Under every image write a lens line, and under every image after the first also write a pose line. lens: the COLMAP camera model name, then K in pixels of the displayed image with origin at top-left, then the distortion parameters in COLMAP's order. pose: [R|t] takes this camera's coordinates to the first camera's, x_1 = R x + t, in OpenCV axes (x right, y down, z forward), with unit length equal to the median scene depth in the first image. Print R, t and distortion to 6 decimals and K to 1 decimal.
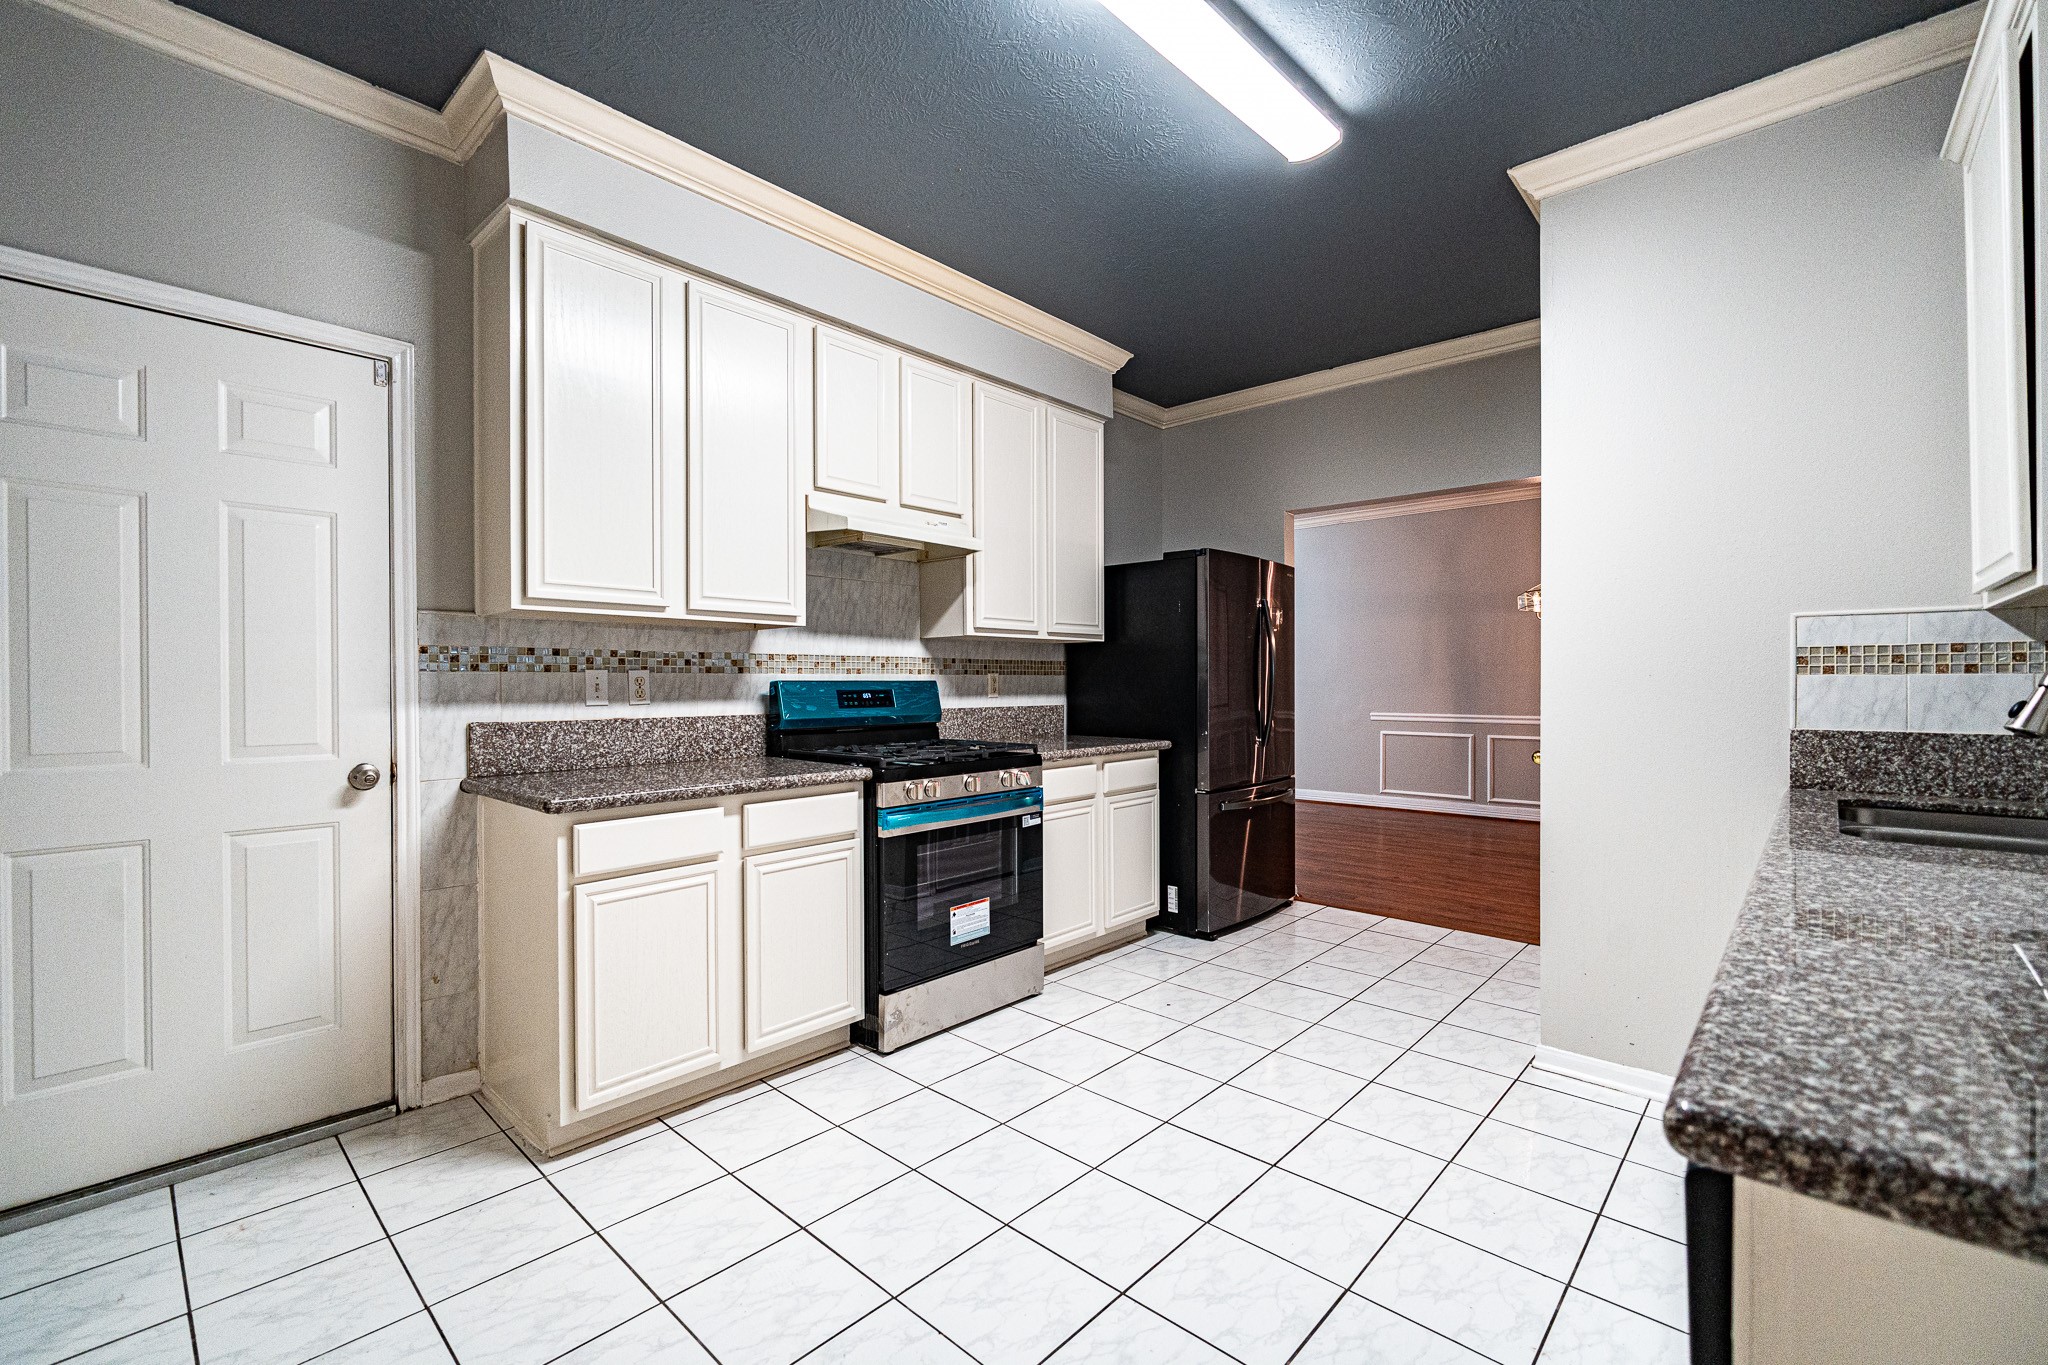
lens RADIAL K [[864.8, 0, 1016.2], [0, 864.8, 687.5], [0, 0, 1]] dist [-0.015575, 0.004054]
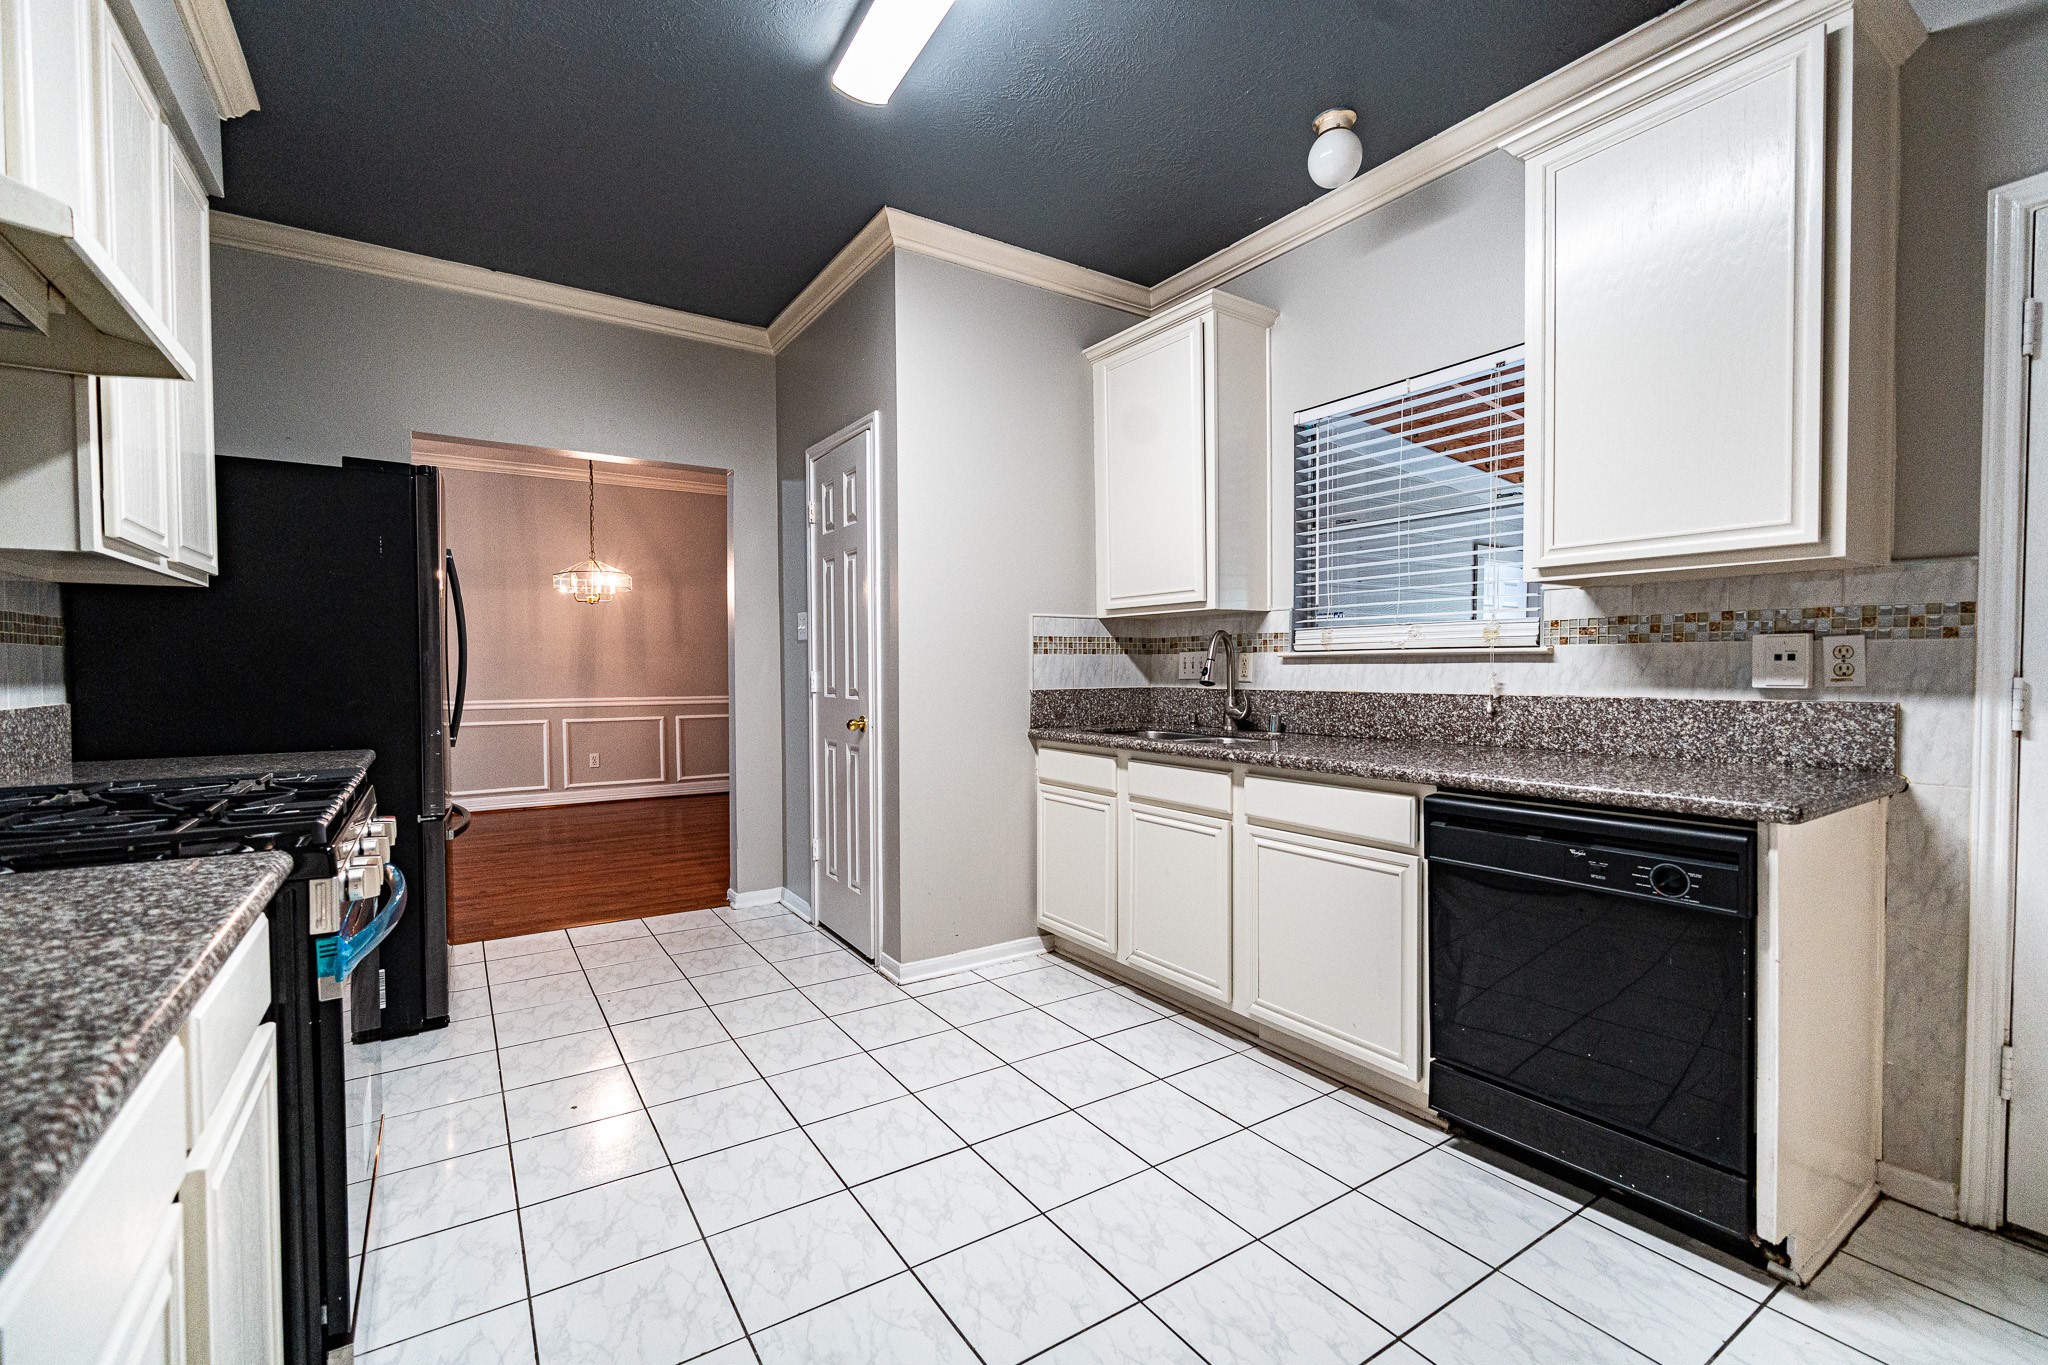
lens RADIAL K [[864.8, 0, 1016.2], [0, 864.8, 687.5], [0, 0, 1]] dist [-0.015575, 0.004054]
pose [[0.230405, -0.025553, 0.972759, -0.525439], [0.009415, 0.999667, 0.024030, 0.005894], [-0.973049, 0.003622, 0.230569, 0.588885]]
